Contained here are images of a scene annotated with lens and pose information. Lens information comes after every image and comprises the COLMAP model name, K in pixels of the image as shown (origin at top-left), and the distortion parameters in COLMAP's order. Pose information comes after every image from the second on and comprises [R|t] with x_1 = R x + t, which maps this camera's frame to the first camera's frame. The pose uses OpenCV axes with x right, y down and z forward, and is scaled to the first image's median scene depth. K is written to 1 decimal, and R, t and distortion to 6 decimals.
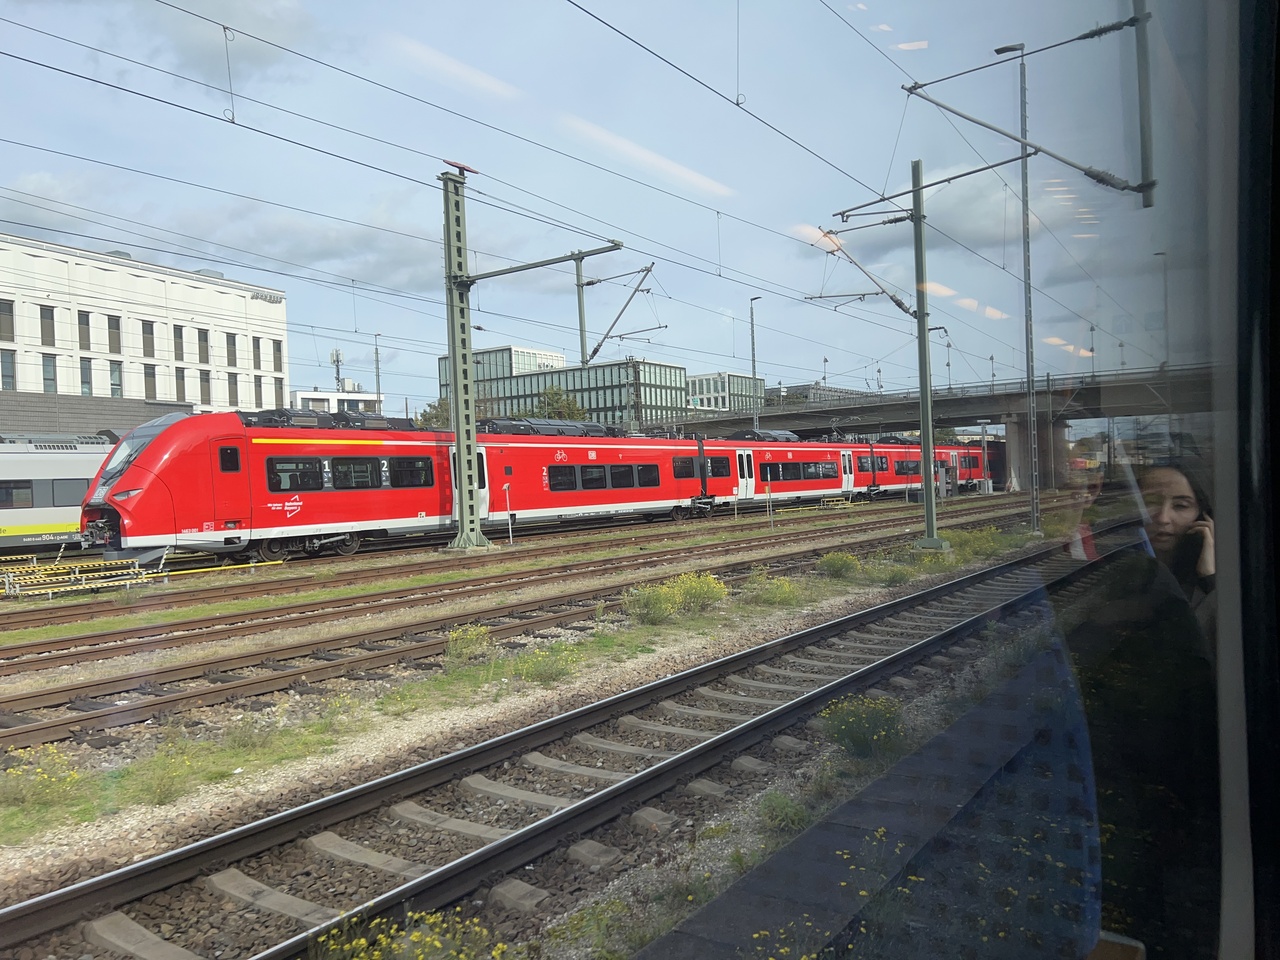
lens RADIAL K [[962.1, 0, 651.6], [0, 962.1, 476.6], [0, 0, 1]] dist [0.027286, -0.009910]
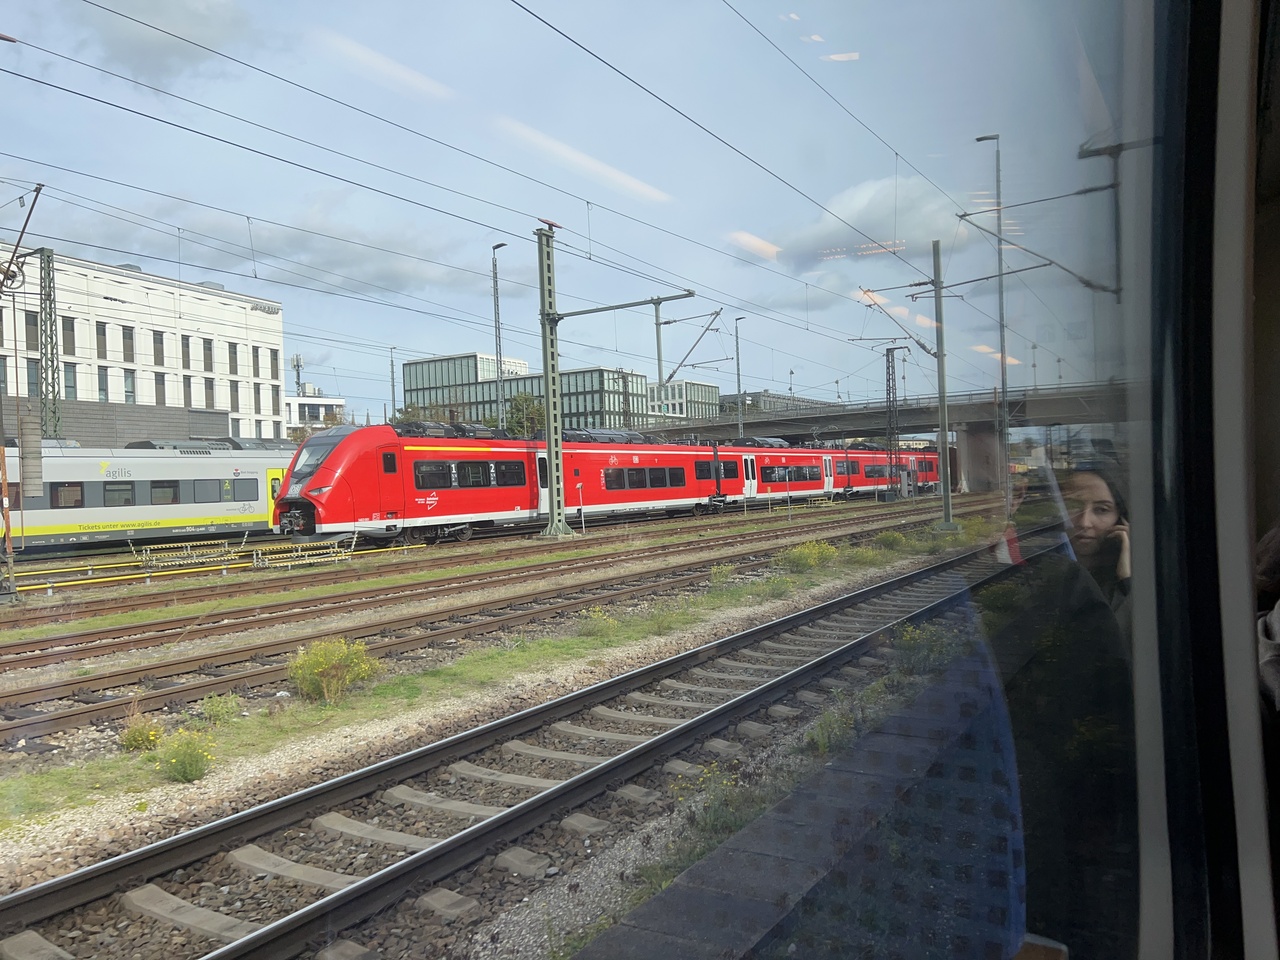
lens RADIAL K [[976.8, 0, 636.6], [0, 976.8, 479.8], [0, 0, 1]] dist [0.026748, -0.012773]
pose [[0.998160, 0.000504, 0.060631, -0.107989], [-0.000449, 0.999999, -0.000927, 0.002805], [-0.060631, 0.000898, 0.998160, -0.159488]]
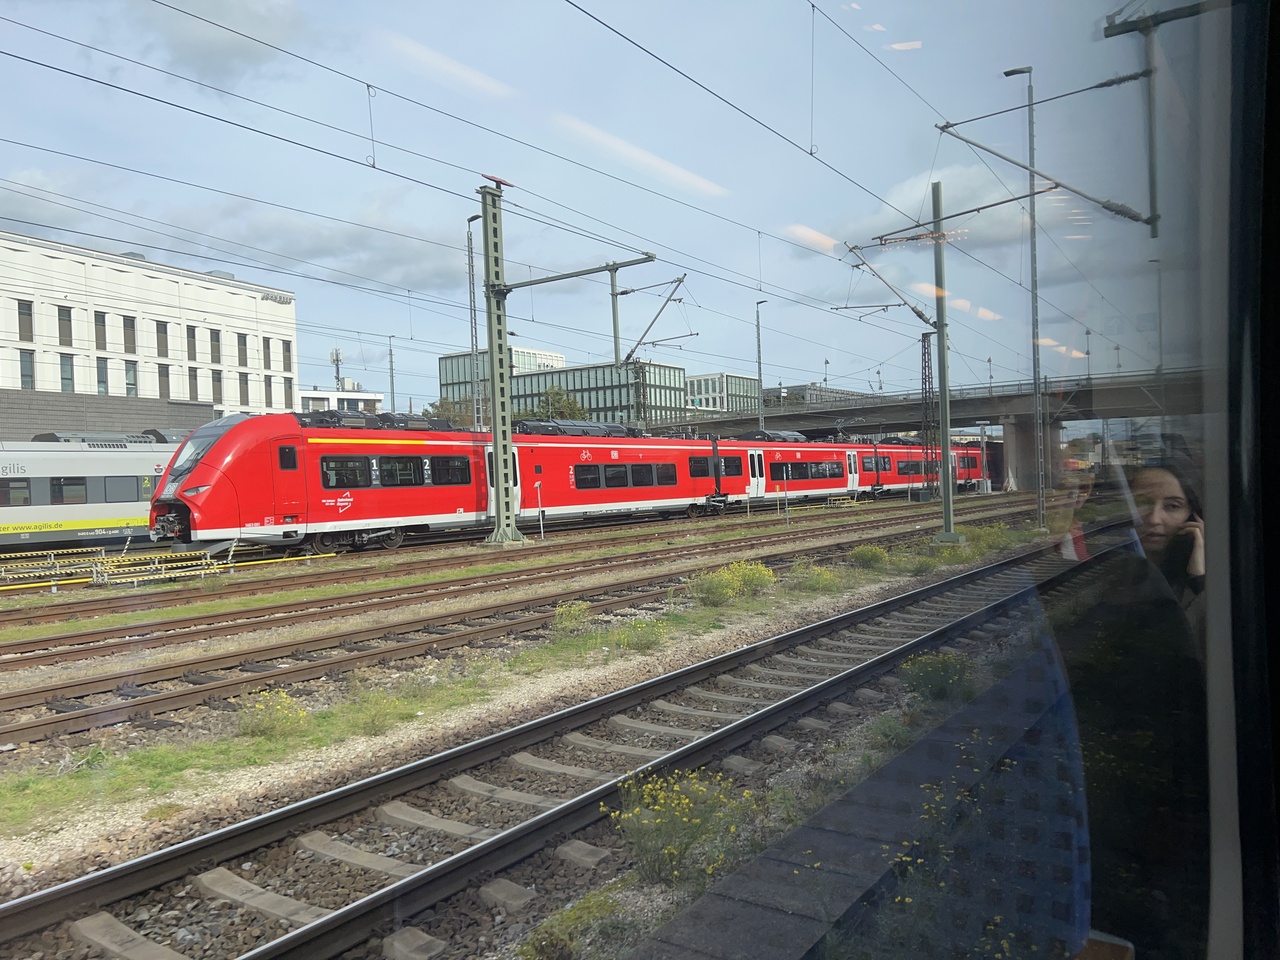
lens RADIAL K [[965.0, 0, 646.7], [0, 965.0, 479.9], [0, 0, 1]] dist [0.032525, -0.016676]
pose [[0.999983, 0.002514, 0.005341, -0.026360], [-0.002534, 0.999989, 0.003860, 0.000750], [-0.005331, -0.003873, 0.999978, -0.038946]]
